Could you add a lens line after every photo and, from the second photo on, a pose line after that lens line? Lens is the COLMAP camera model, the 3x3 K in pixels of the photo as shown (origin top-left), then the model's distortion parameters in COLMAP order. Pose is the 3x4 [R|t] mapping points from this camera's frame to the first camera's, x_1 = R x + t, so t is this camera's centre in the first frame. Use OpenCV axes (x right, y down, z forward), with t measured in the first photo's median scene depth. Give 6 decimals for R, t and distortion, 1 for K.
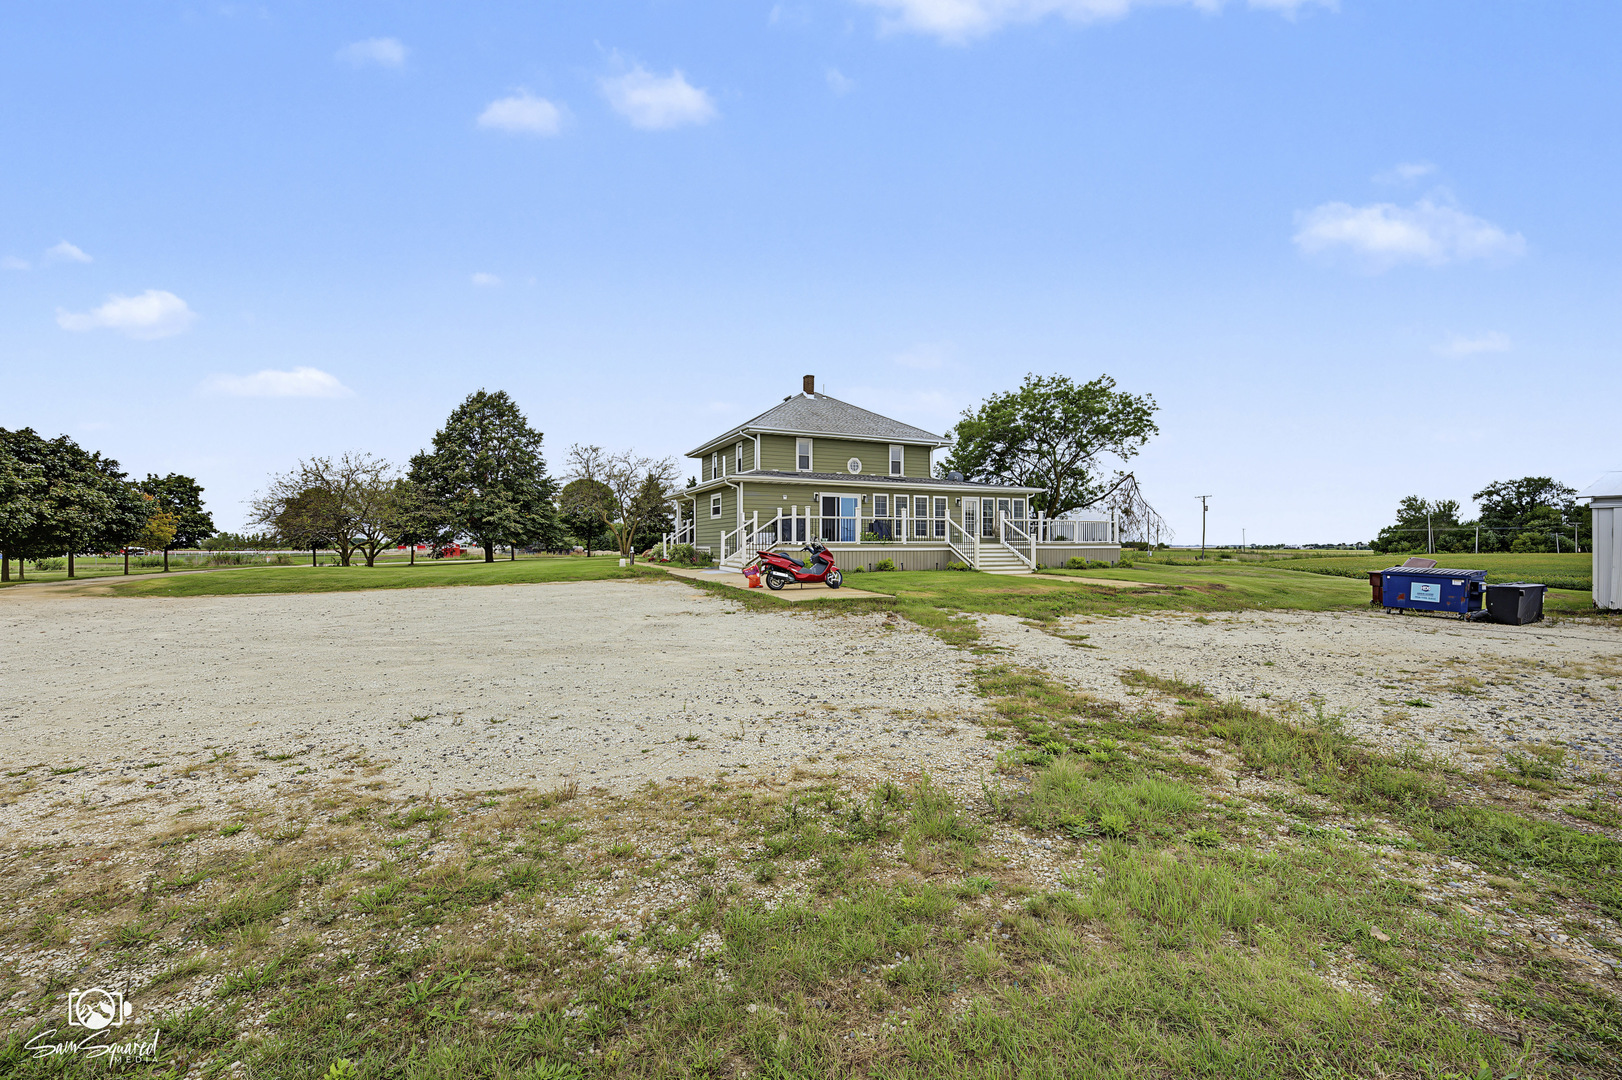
lens RADIAL K [[660.3, 0, 811.0], [0, 660.3, 540.0], [0, 0, 1]] dist [-0.014882, -0.000276]
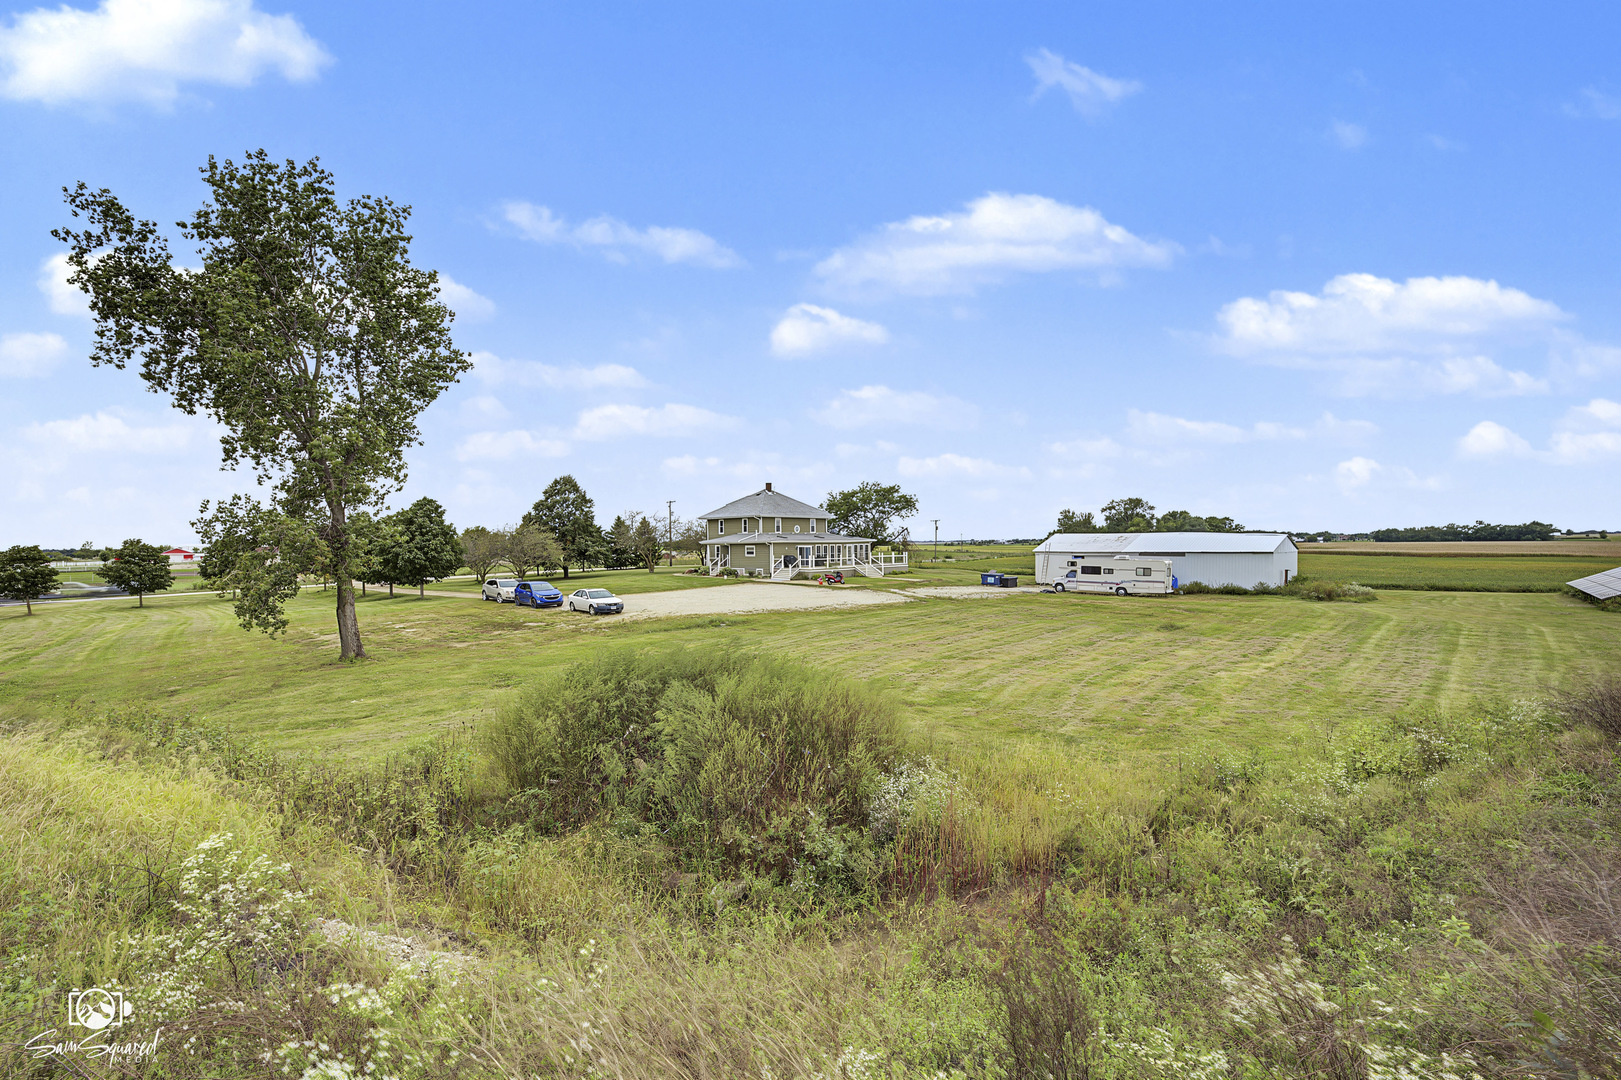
lens RADIAL K [[659.9, 0, 810.5], [0, 659.9, 540.0], [0, 0, 1]] dist [-0.014882, -0.000276]
pose [[0.938736, -0.008764, 0.344526, -0.548928], [0.007917, 0.999961, 0.003868, -0.071398], [-0.344546, -0.000903, 0.938769, -0.911966]]
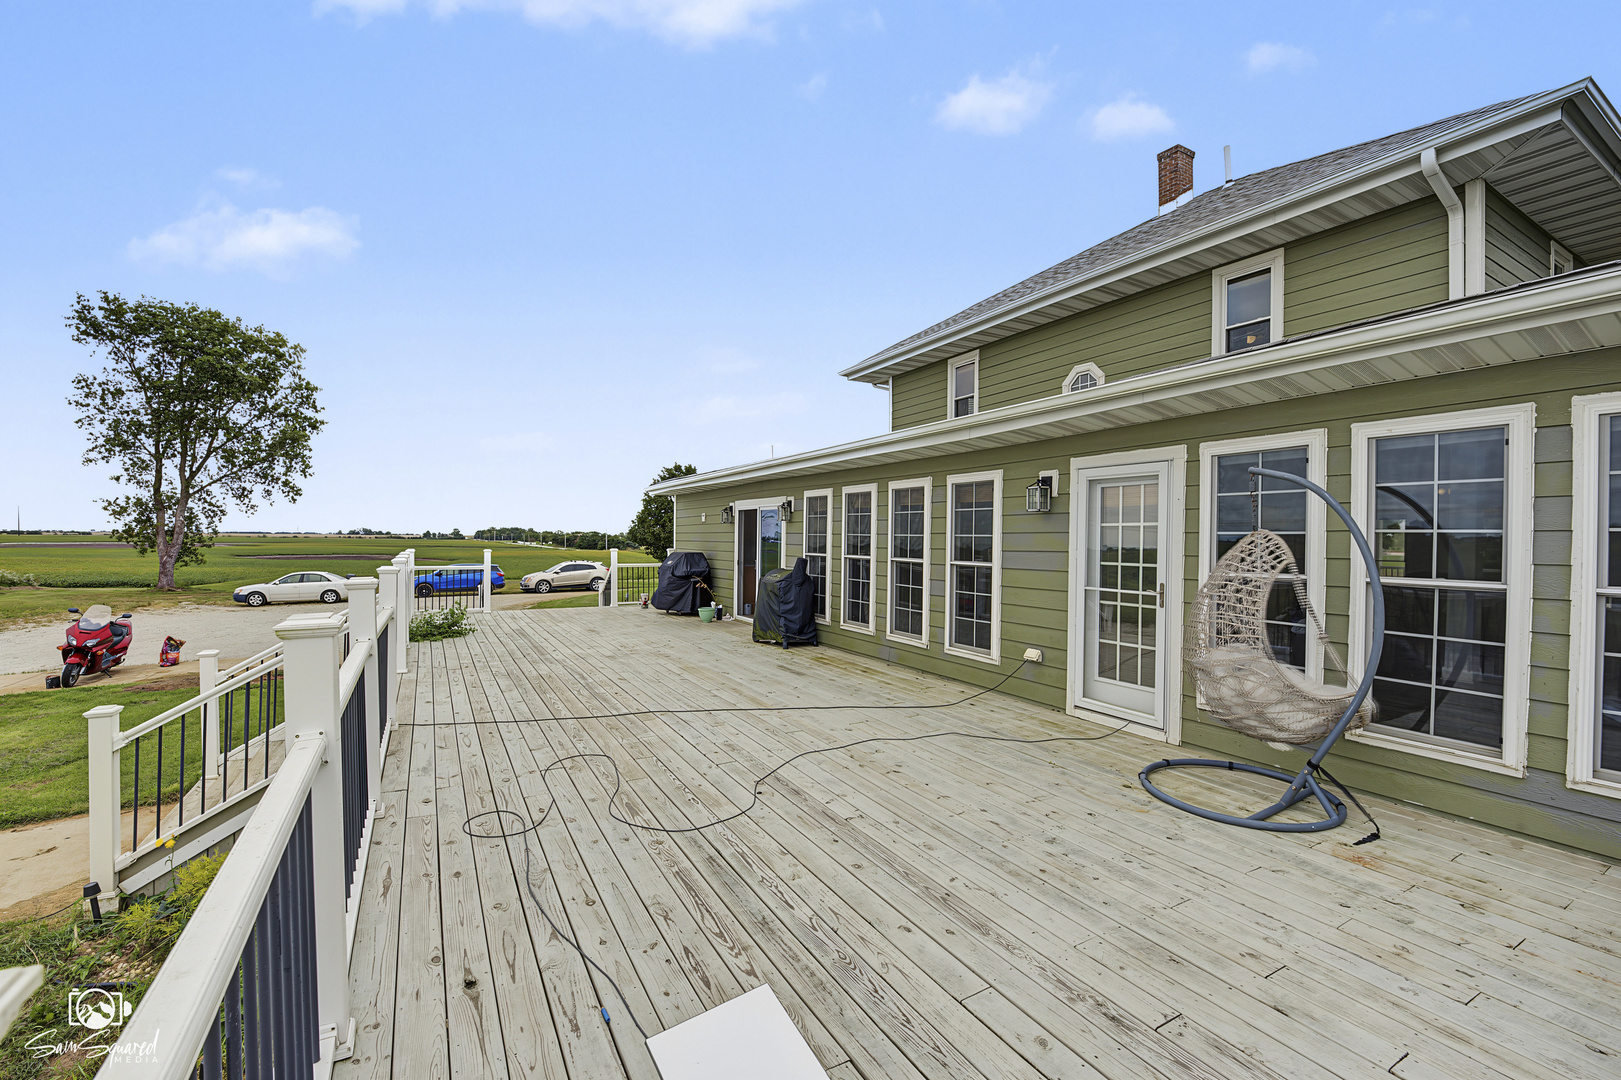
lens RADIAL K [[659.9, 0, 810.5], [0, 659.9, 540.0], [0, 0, 1]] dist [-0.014882, -0.000276]
pose [[0.088114, 0.008620, -0.996073, 0.318675], [0.006300, 0.999938, 0.009210, -0.034656], [0.996091, -0.007086, 0.088054, 0.706024]]
